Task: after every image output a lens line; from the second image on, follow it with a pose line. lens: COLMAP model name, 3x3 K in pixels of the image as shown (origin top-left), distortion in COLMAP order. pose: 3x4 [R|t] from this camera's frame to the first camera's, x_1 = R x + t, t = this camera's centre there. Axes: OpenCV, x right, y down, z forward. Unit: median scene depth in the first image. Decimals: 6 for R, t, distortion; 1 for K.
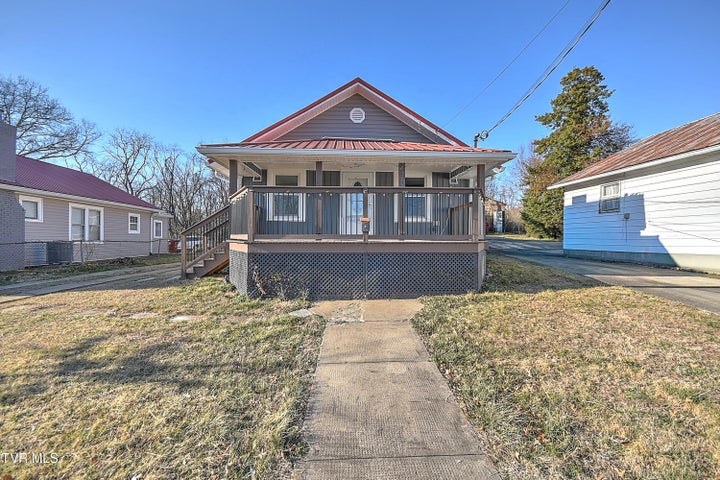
lens RADIAL K [[313.9, 0, 359.7], [0, 313.9, 238.3], [0, 0, 1]] dist [0.011483, -0.000326]
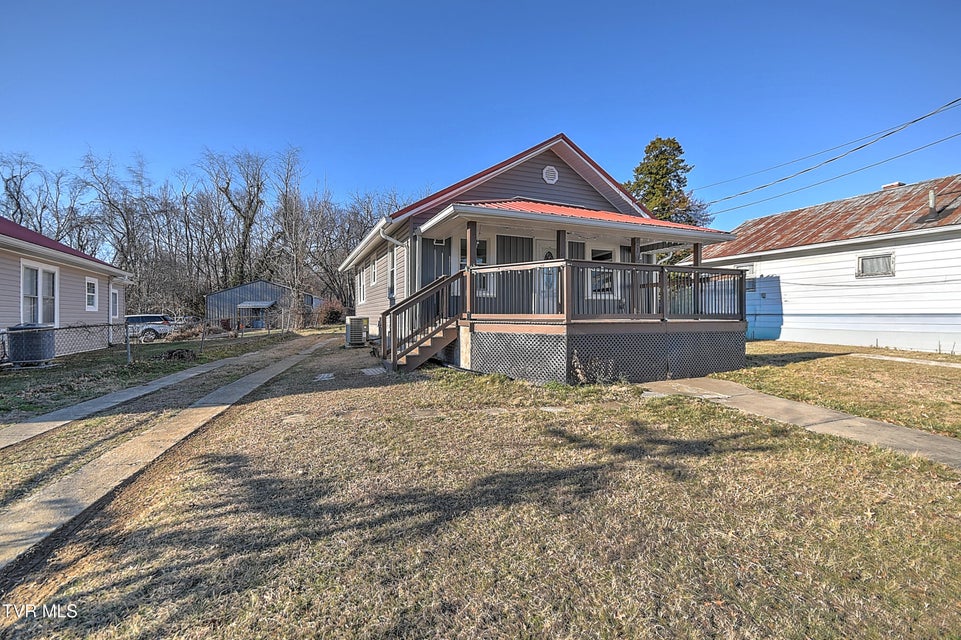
lens RADIAL K [[419.0, 0, 484.8], [0, 419.0, 318.7], [0, 0, 1]] dist [0.011483, -0.000326]
pose [[0.938673, -0.006144, 0.344754, -0.569402], [0.004579, 0.999975, 0.005355, -0.004072], [-0.344778, -0.003448, 0.938678, -0.018844]]
